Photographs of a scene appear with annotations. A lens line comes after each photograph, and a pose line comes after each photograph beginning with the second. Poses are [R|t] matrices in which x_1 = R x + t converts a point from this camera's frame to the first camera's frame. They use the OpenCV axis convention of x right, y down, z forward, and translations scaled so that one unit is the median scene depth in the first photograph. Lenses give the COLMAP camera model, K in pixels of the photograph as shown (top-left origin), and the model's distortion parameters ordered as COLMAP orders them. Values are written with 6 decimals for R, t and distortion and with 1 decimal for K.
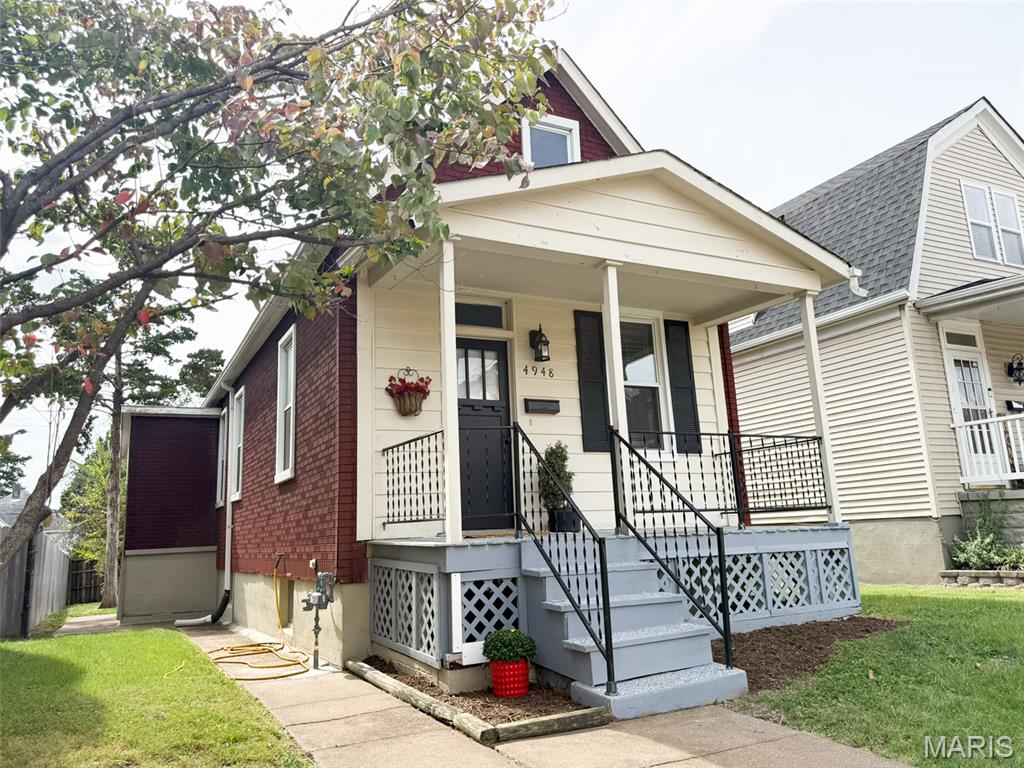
lens RADIAL K [[729.7, 0, 498.9], [0, 729.7, 383.5], [0, 0, 1]] dist [0.081621, -0.161946]
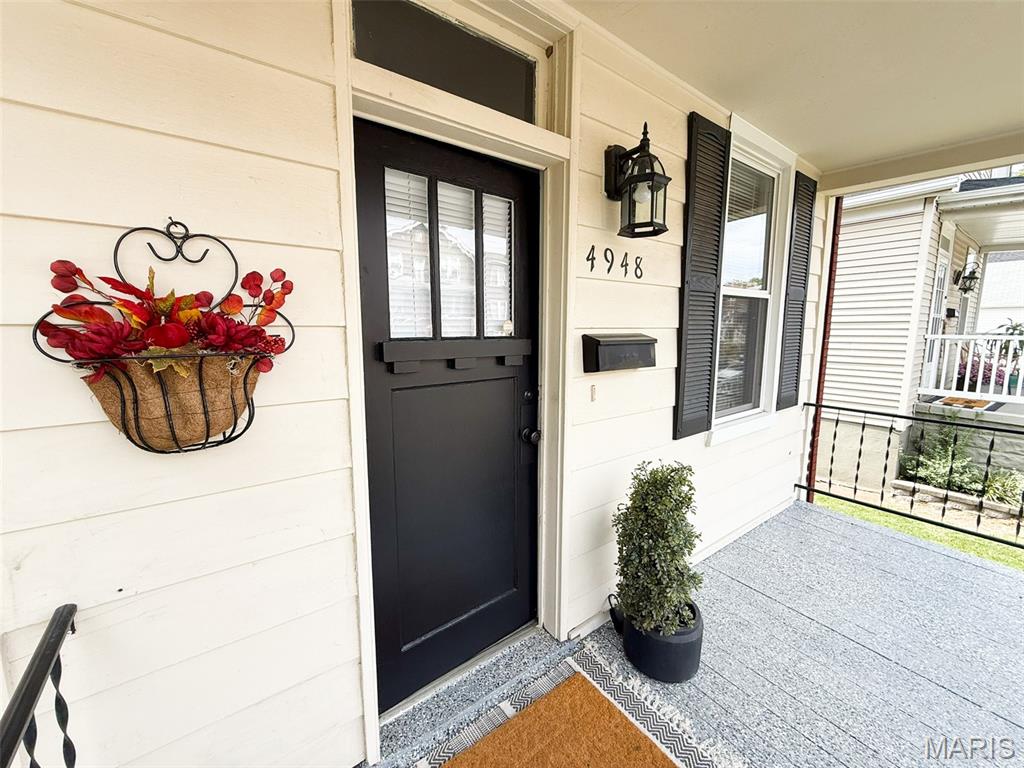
lens RADIAL K [[407.7, 0, 507.8], [0, 407.7, 380.9], [0, 0, 1]] dist [0.000051, 0.000218]
pose [[0.984182, 0.021333, 0.175873, -0.043421], [-0.077111, 0.945337, 0.316845, -0.022600], [-0.159500, -0.325395, 0.932029, 0.813635]]
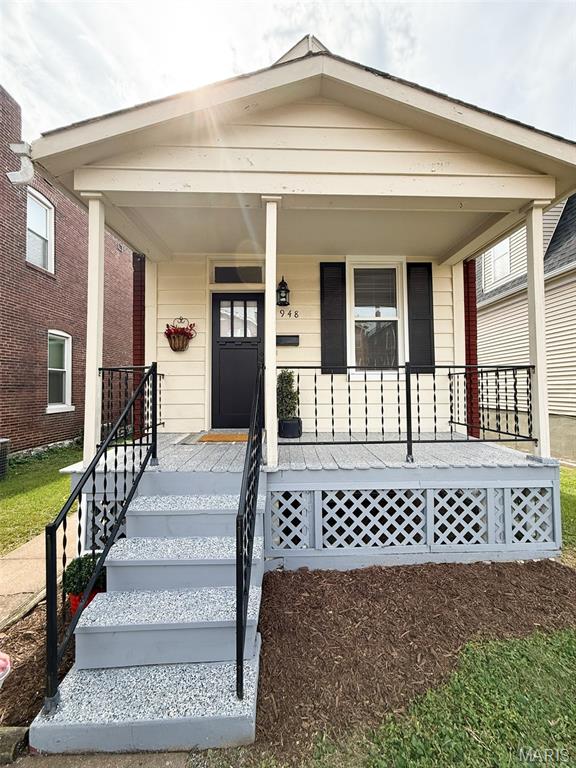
lens RADIAL K [[305.8, 0, 289.6], [0, 305.8, 381.4], [0, 0, 1]] dist [0.000051, 0.000218]
pose [[0.907892, 0.025518, -0.418427, 0.308981], [0.051401, 0.983837, 0.171528, 0.009663], [0.416041, -0.177237, 0.891906, 0.506911]]
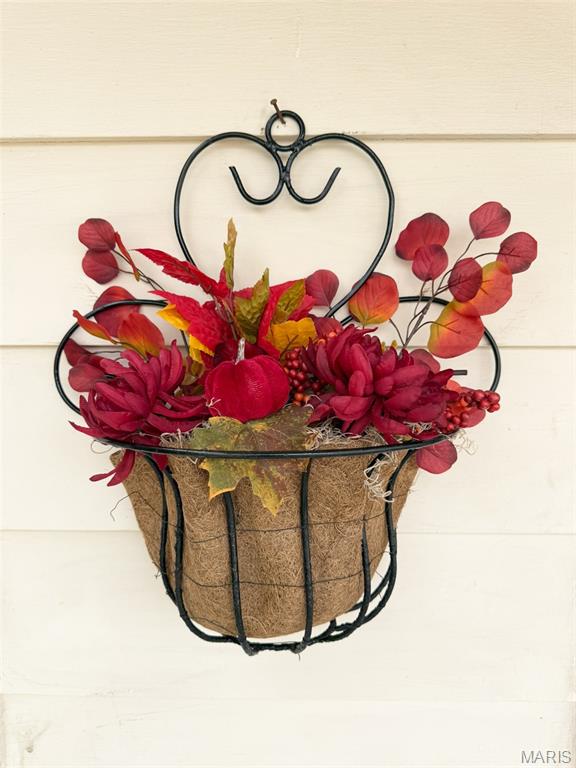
lens RADIAL K [[538.8, 0, 288.0], [0, 538.8, 384.0], [0, 0, 1]] dist [0.063819, -0.076504]
pose [[0.888439, 0.117177, -0.443786, -0.083664], [0.055657, 0.932227, 0.357567, -0.013662], [0.455608, -0.342376, 0.821706, 0.886862]]
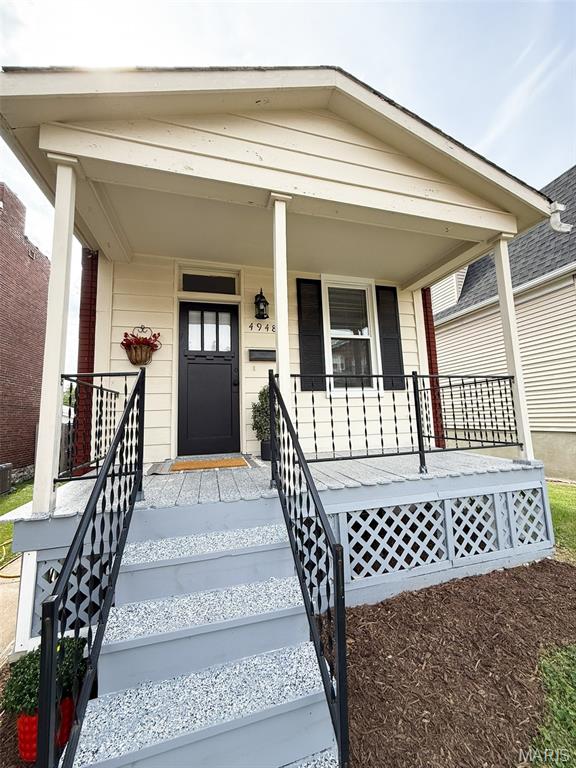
lens RADIAL K [[305.8, 0, 289.6], [0, 305.8, 381.4], [0, 0, 1]] dist [0.000051, 0.000218]
pose [[0.982513, -0.013339, -0.185713, 0.203727], [0.029680, 0.995897, 0.085490, 0.033175], [0.183811, -0.089508, 0.978878, 0.508694]]
